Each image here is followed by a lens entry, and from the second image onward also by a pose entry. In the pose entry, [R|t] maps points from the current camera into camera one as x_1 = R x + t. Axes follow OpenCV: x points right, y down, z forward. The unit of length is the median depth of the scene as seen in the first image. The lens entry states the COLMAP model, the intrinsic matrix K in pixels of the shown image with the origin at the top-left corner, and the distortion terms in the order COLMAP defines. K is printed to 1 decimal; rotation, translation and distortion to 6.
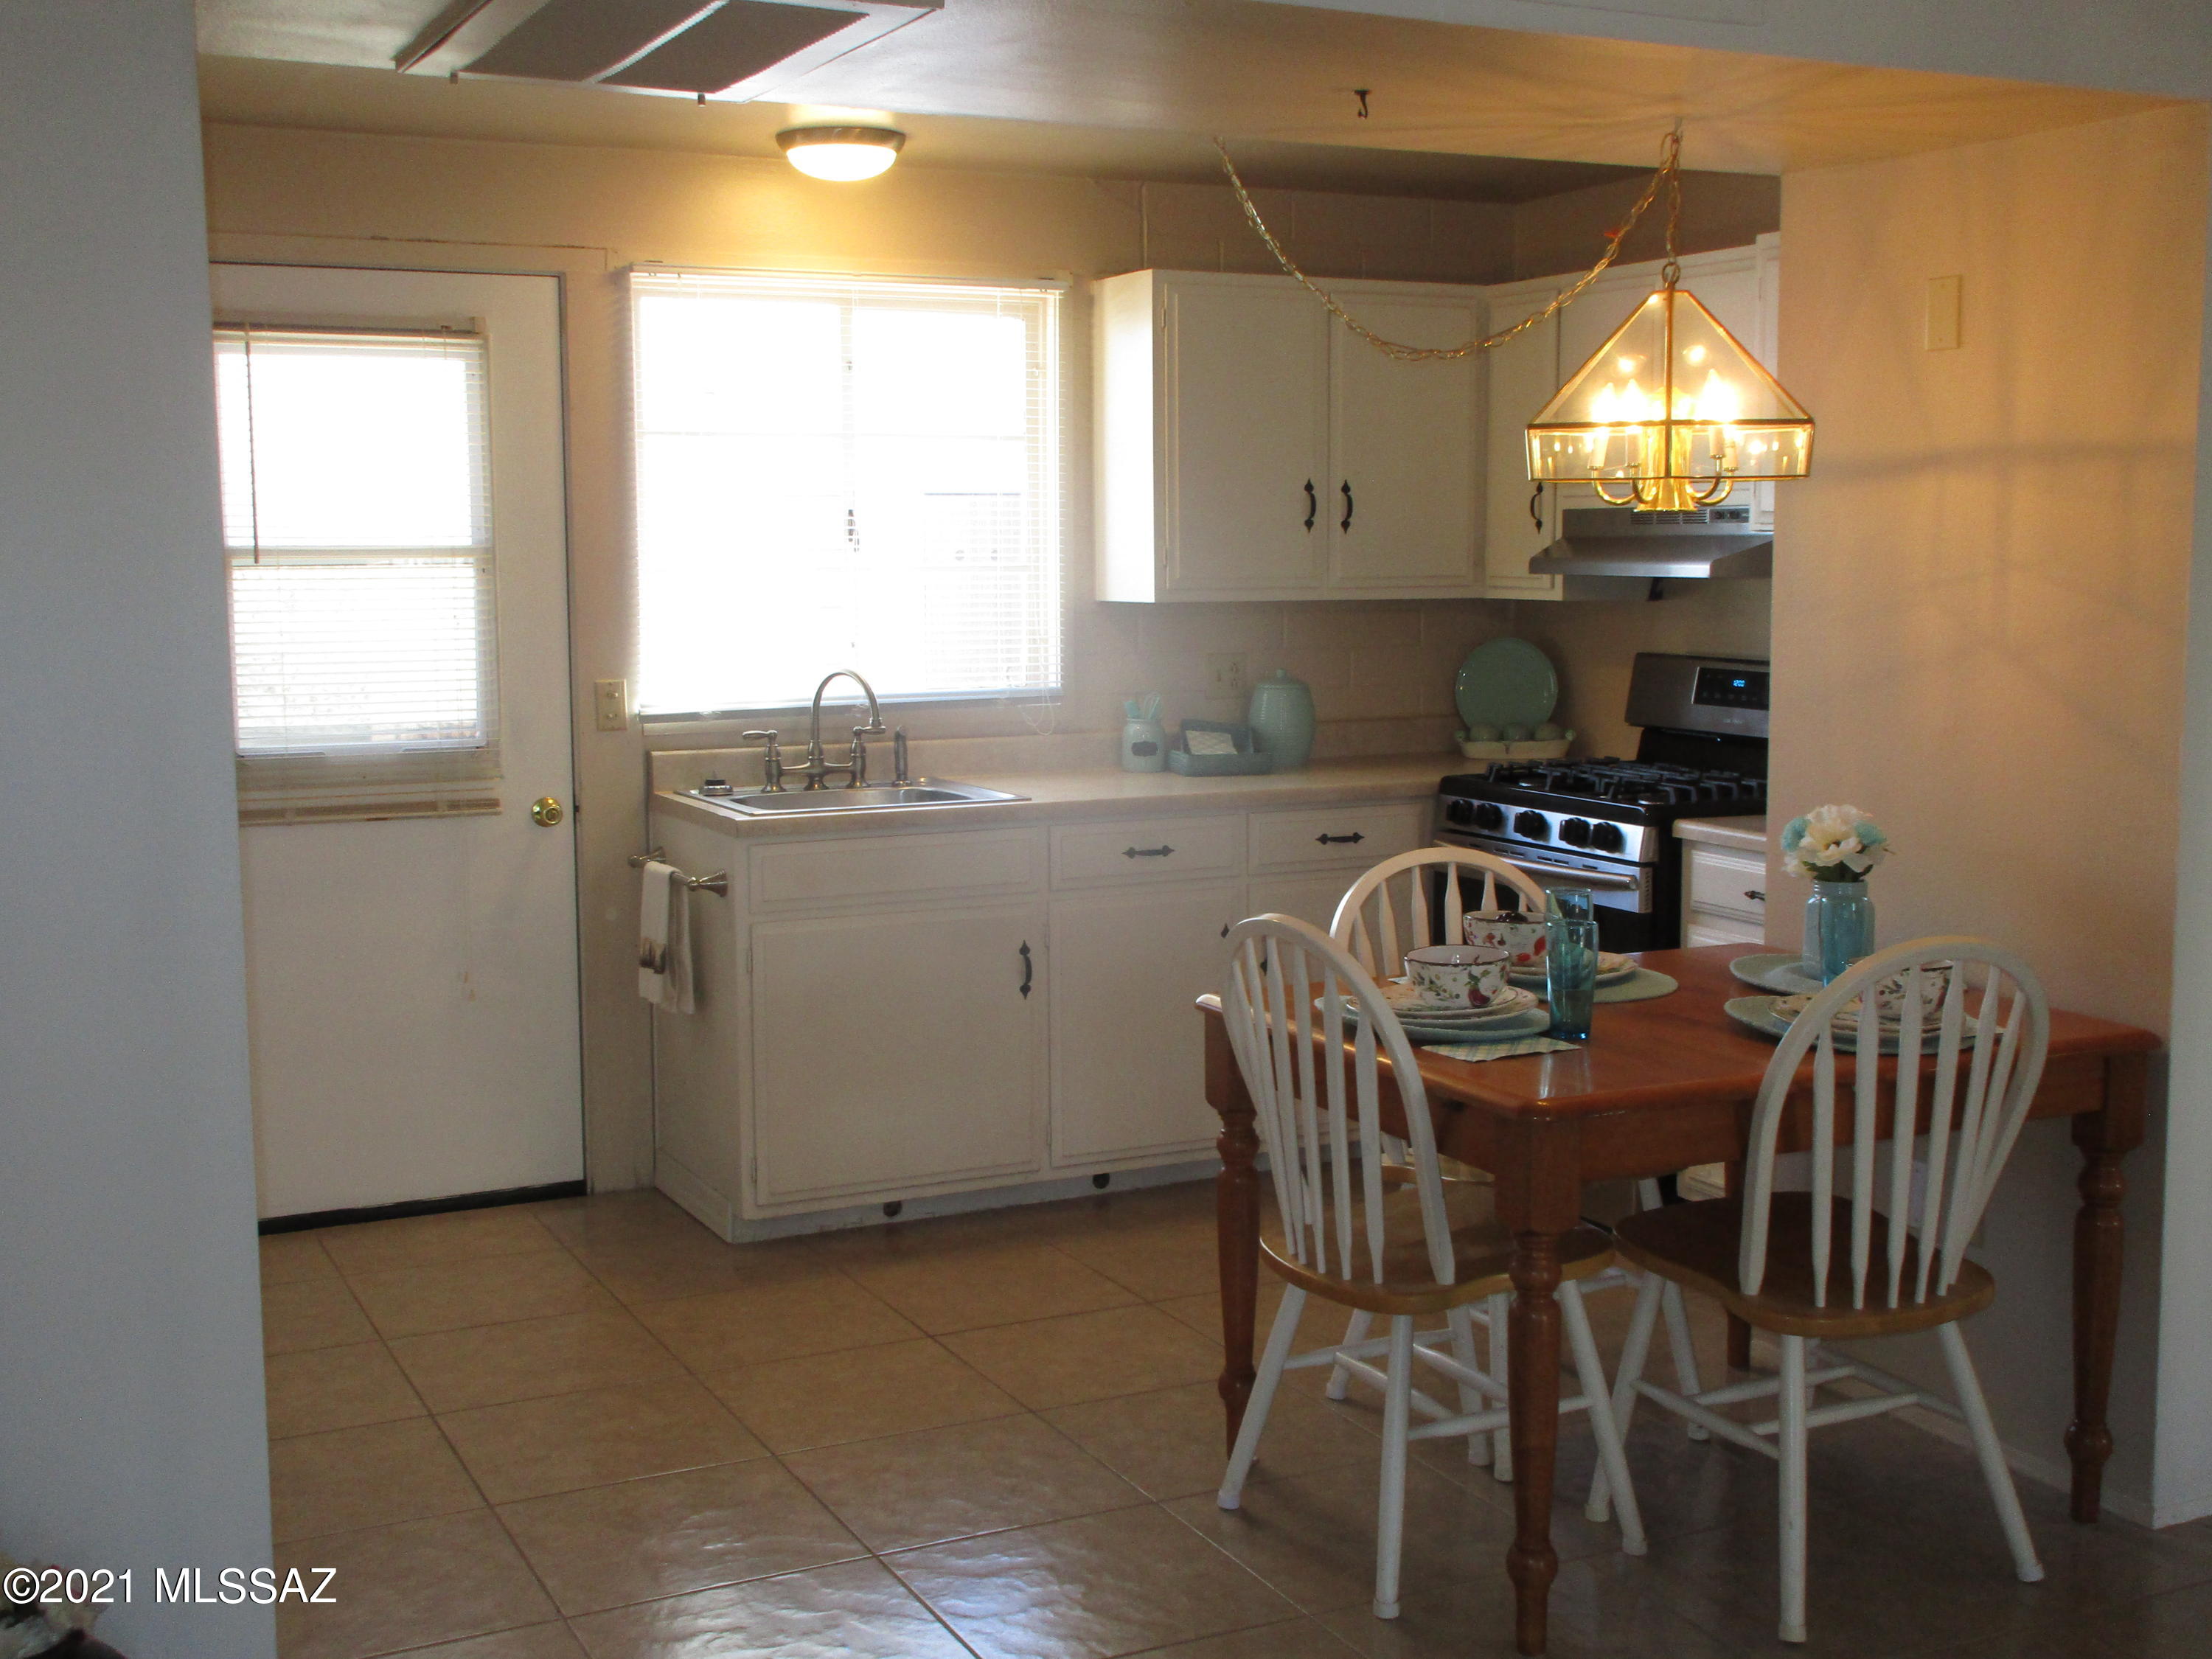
lens RADIAL K [[2567.4, 0, 1063.6], [0, 2567.4, 792.2], [0, 0, 1]] dist [0.048798, 0.000000]
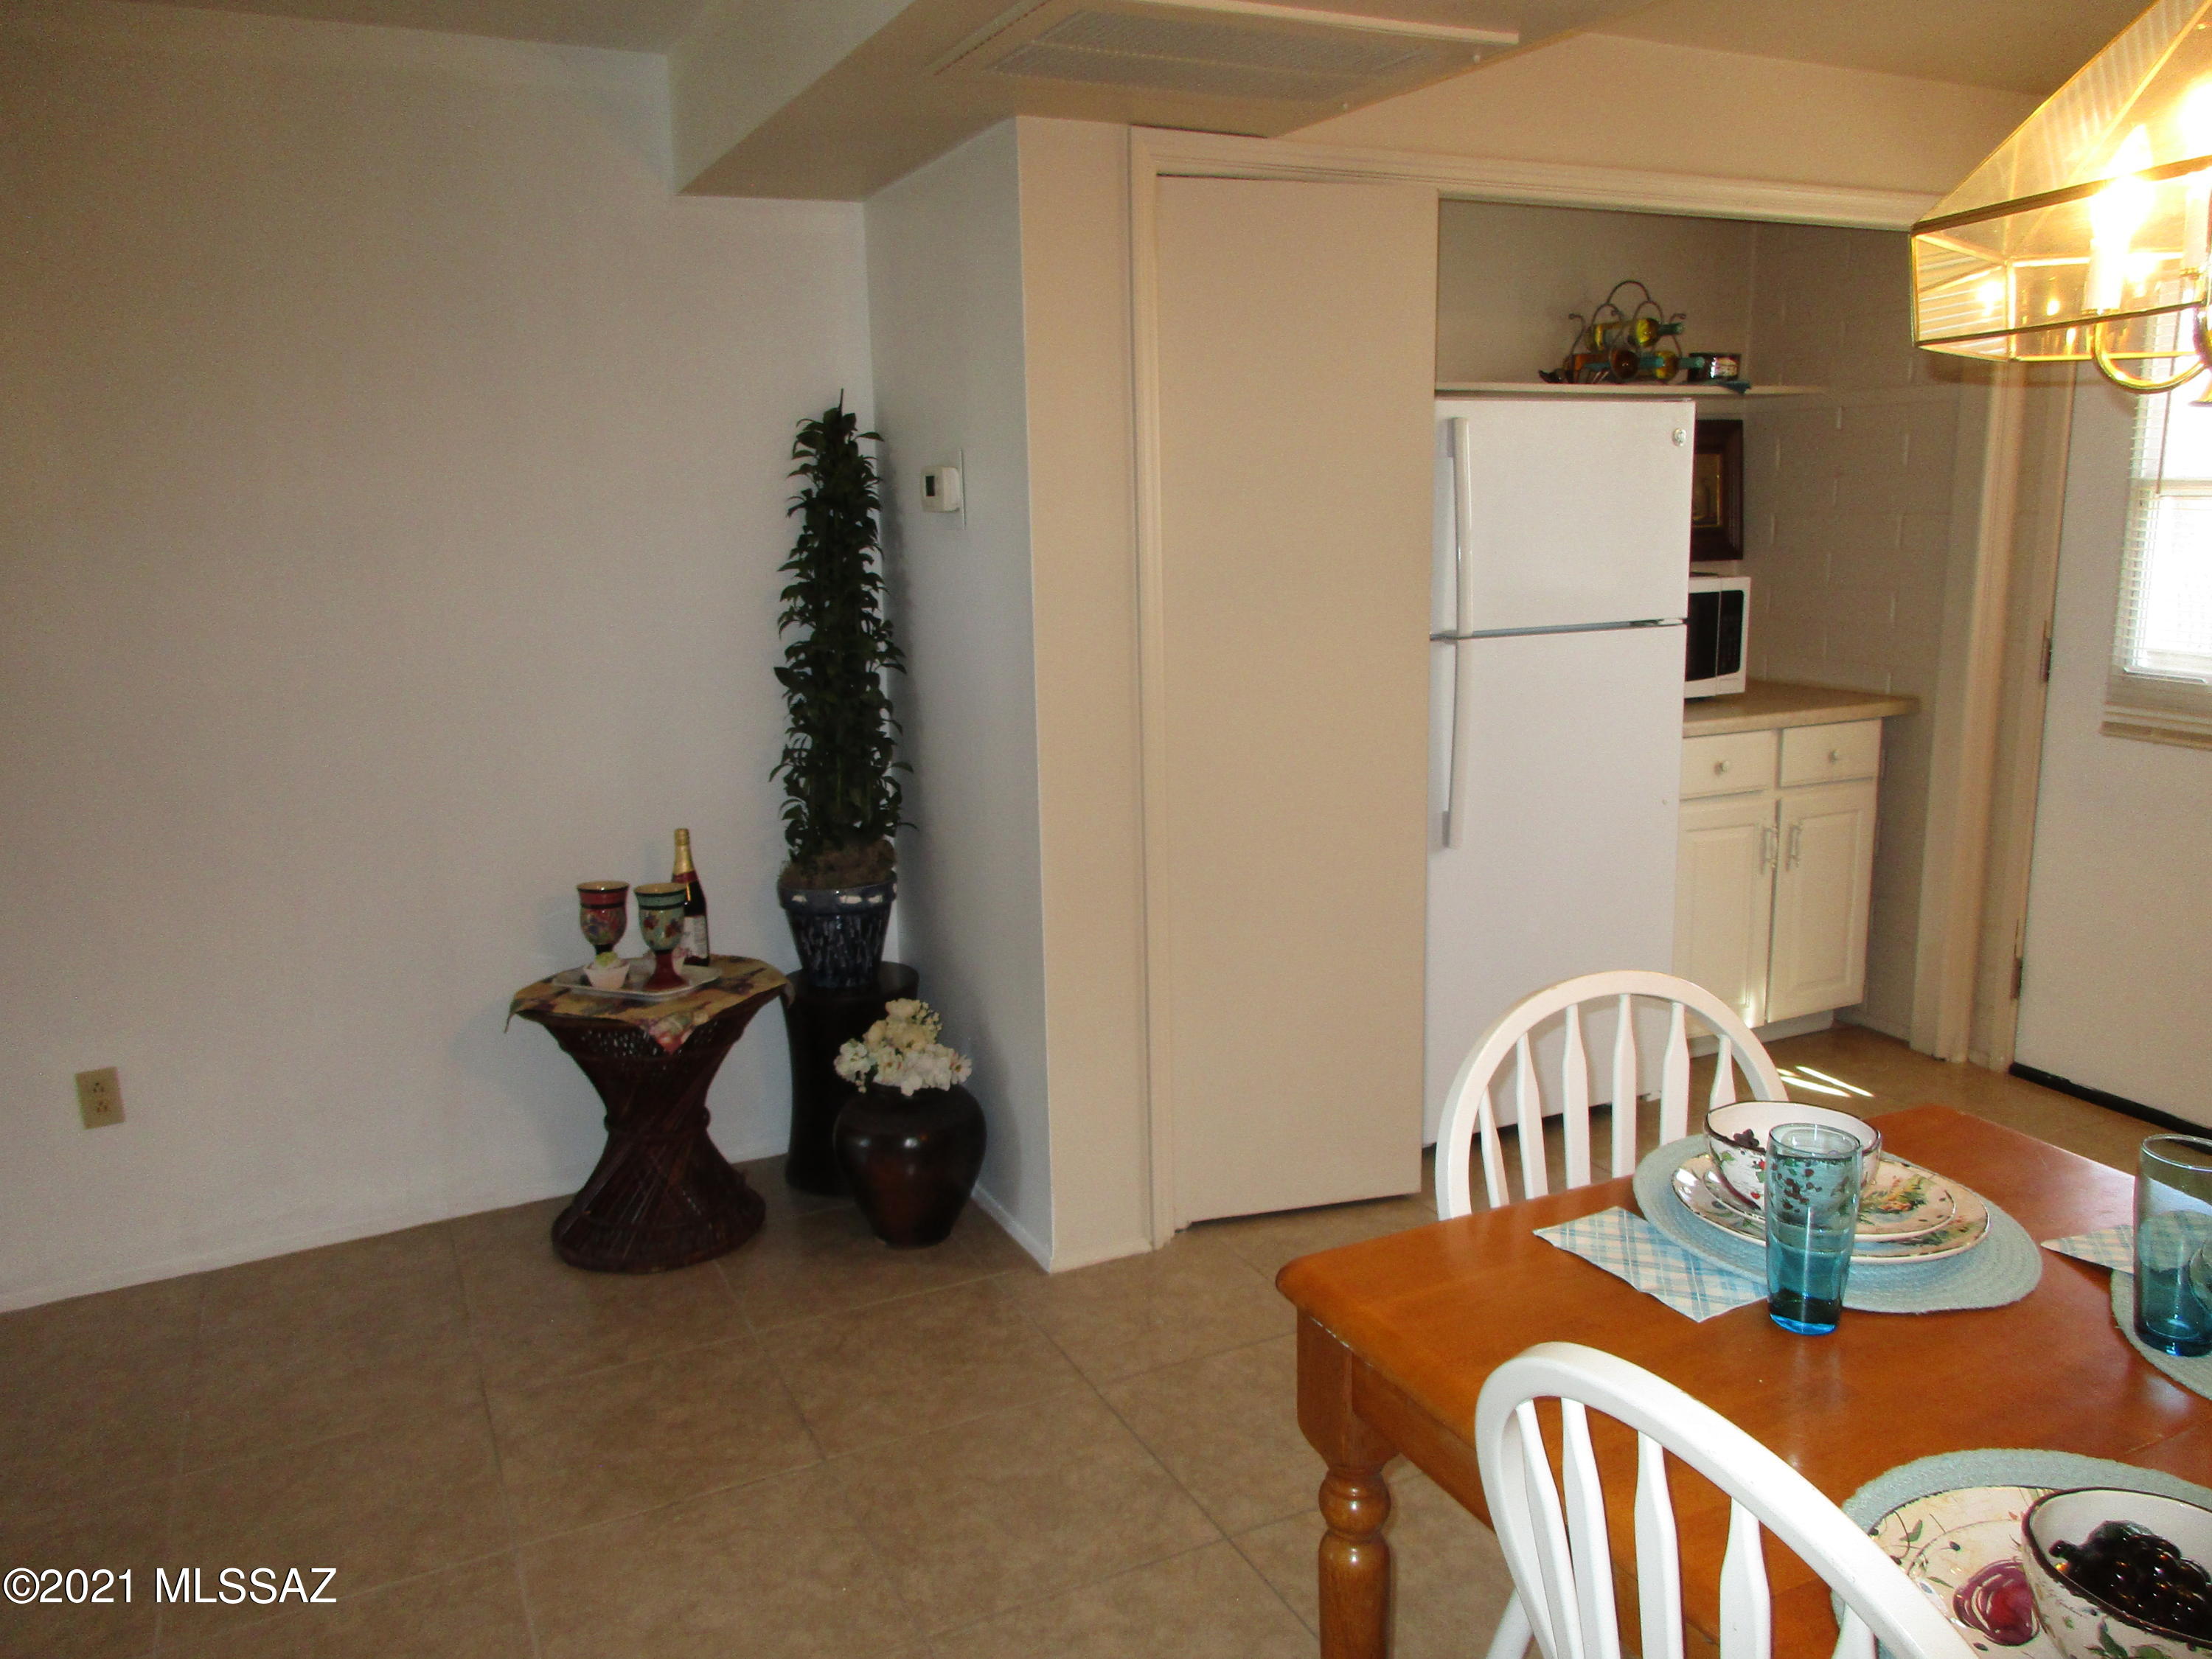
lens RADIAL K [[1668.0, 0, 1115.6], [0, 1668.0, 790.5], [0, 0, 1]] dist [0.002044, -0.005555]
pose [[-0.008089, 0.187847, -0.982165, 0.362725], [-0.089747, 0.978097, 0.187808, -0.055164], [0.995932, 0.089666, 0.008947, 0.542013]]
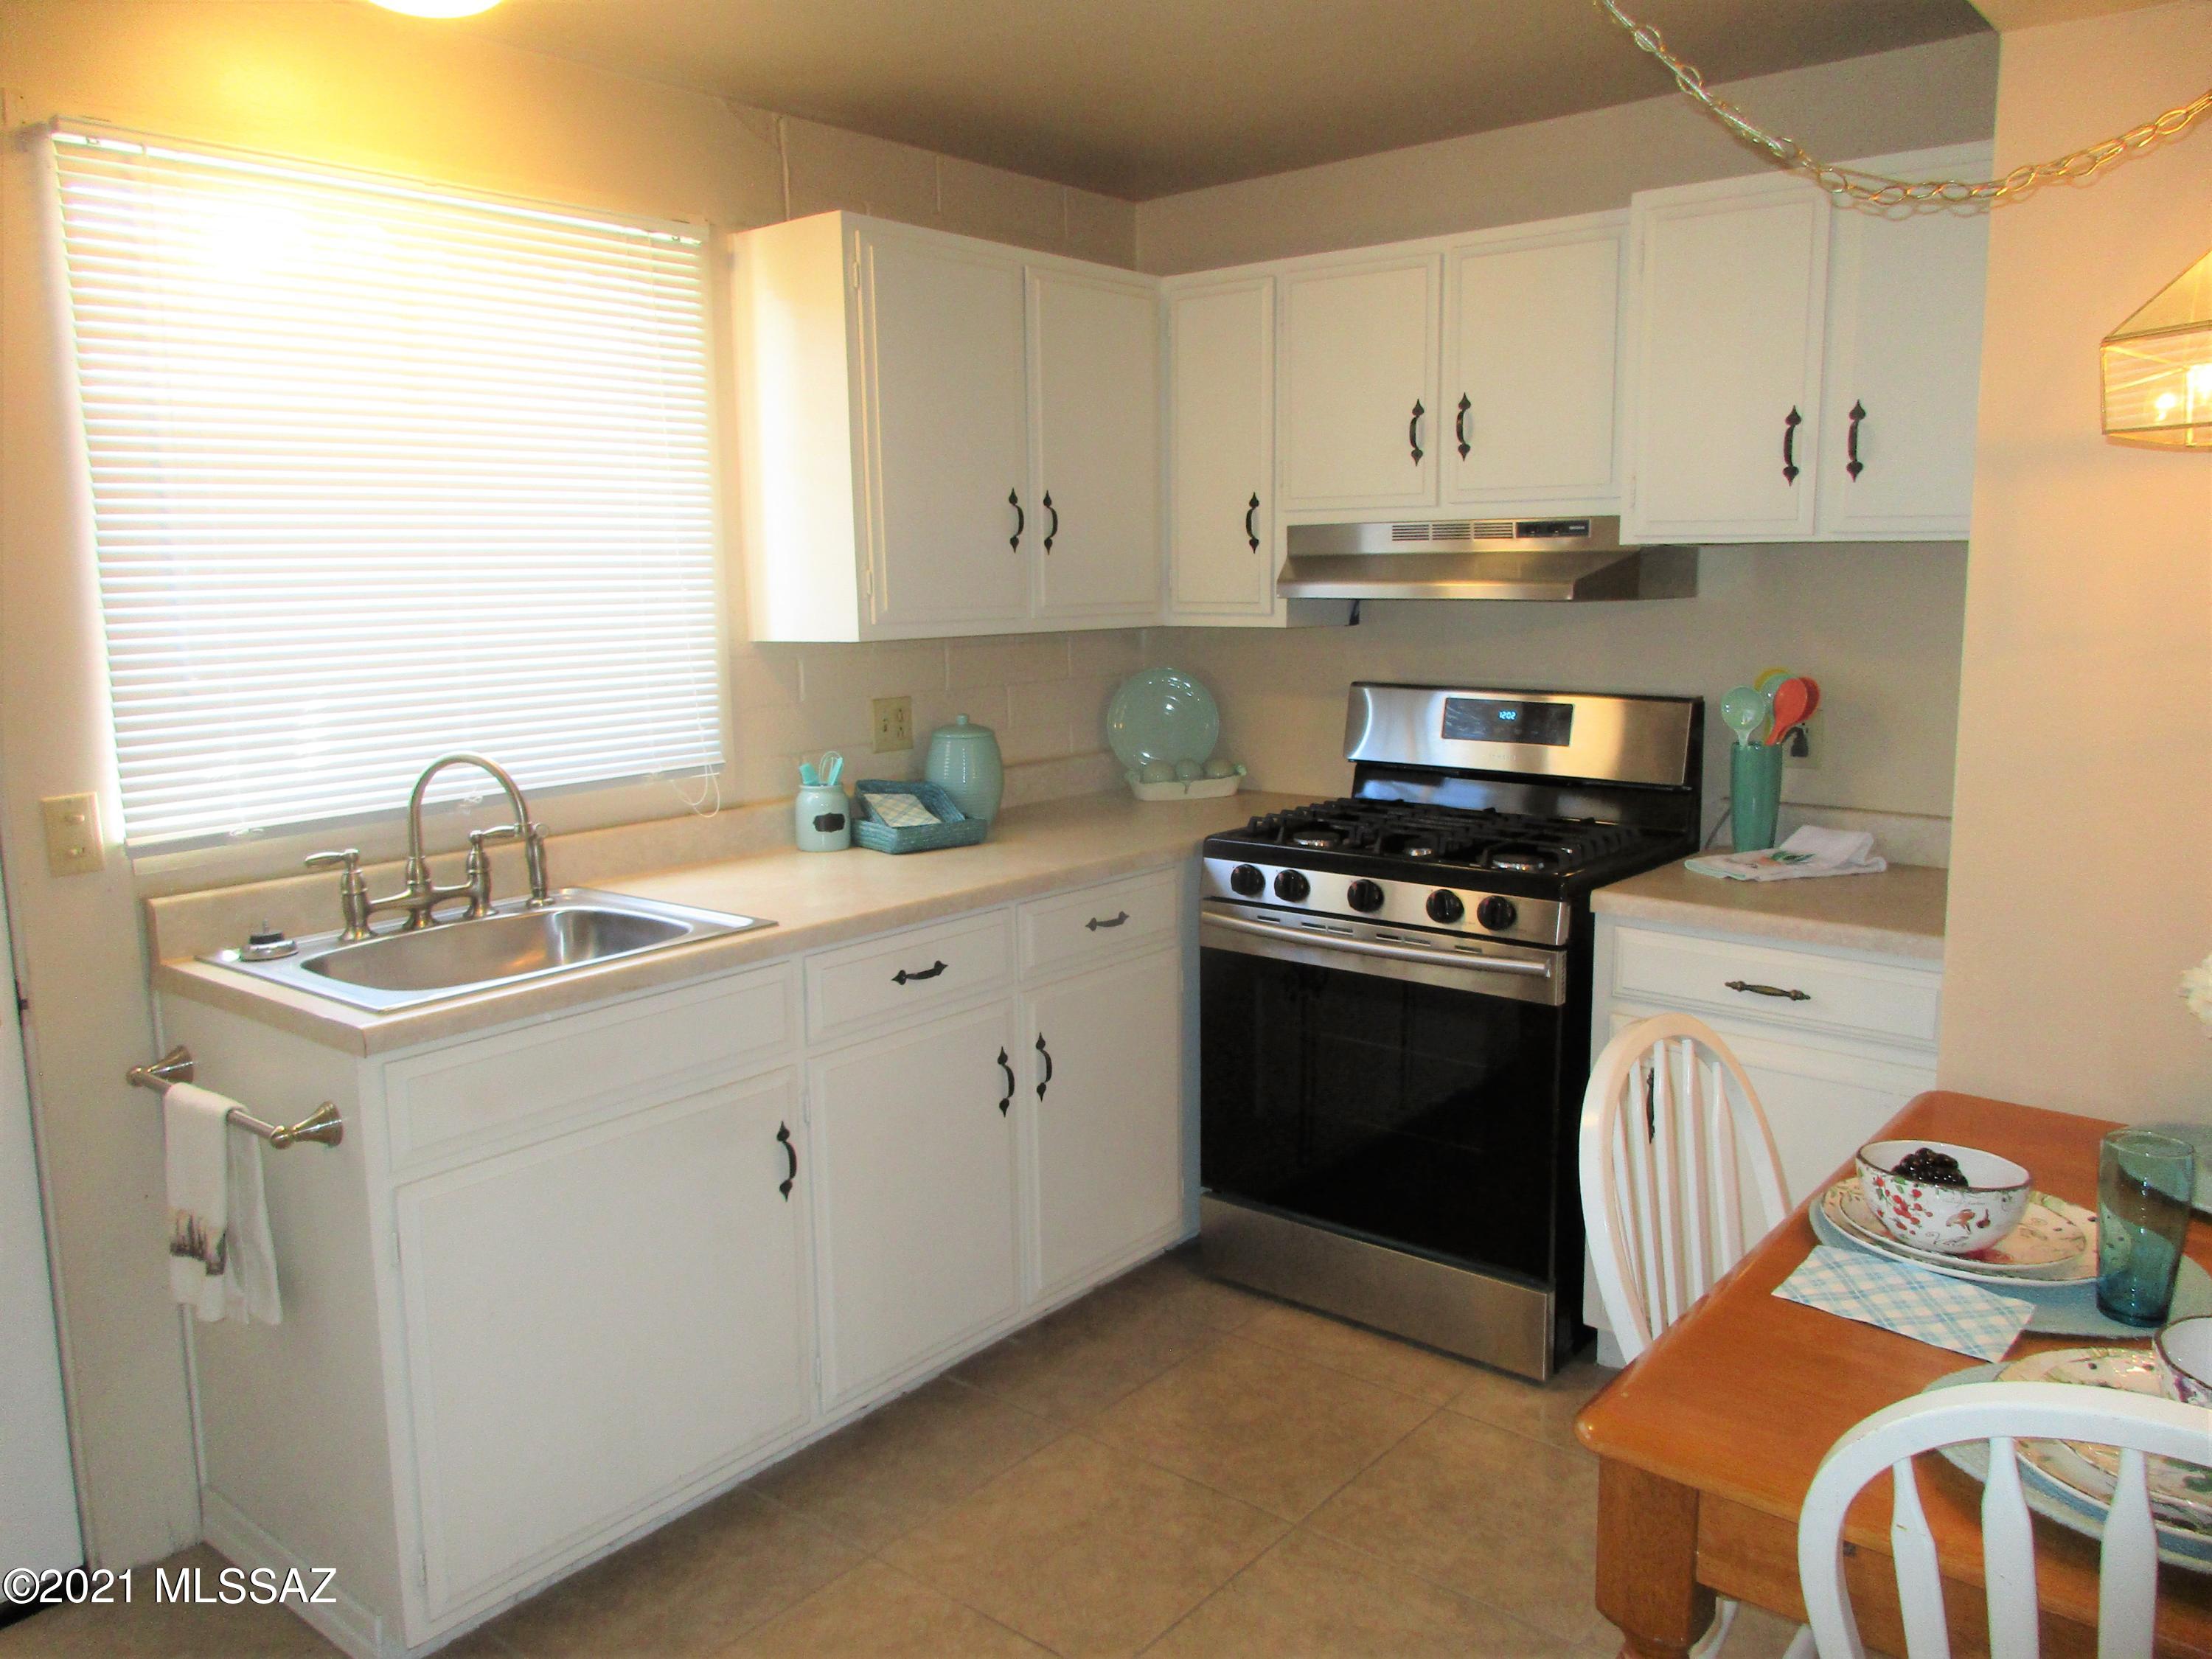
lens RADIAL K [[1668.0, 0, 1100.0], [0, 1668.0, 786.2], [0, 0, 1]] dist [0.002044, -0.005555]
pose [[0.902861, -0.067083, 0.424667, -0.122440], [0.053890, 0.997620, 0.043018, -0.049968], [-0.426542, -0.015954, 0.904327, 0.524274]]
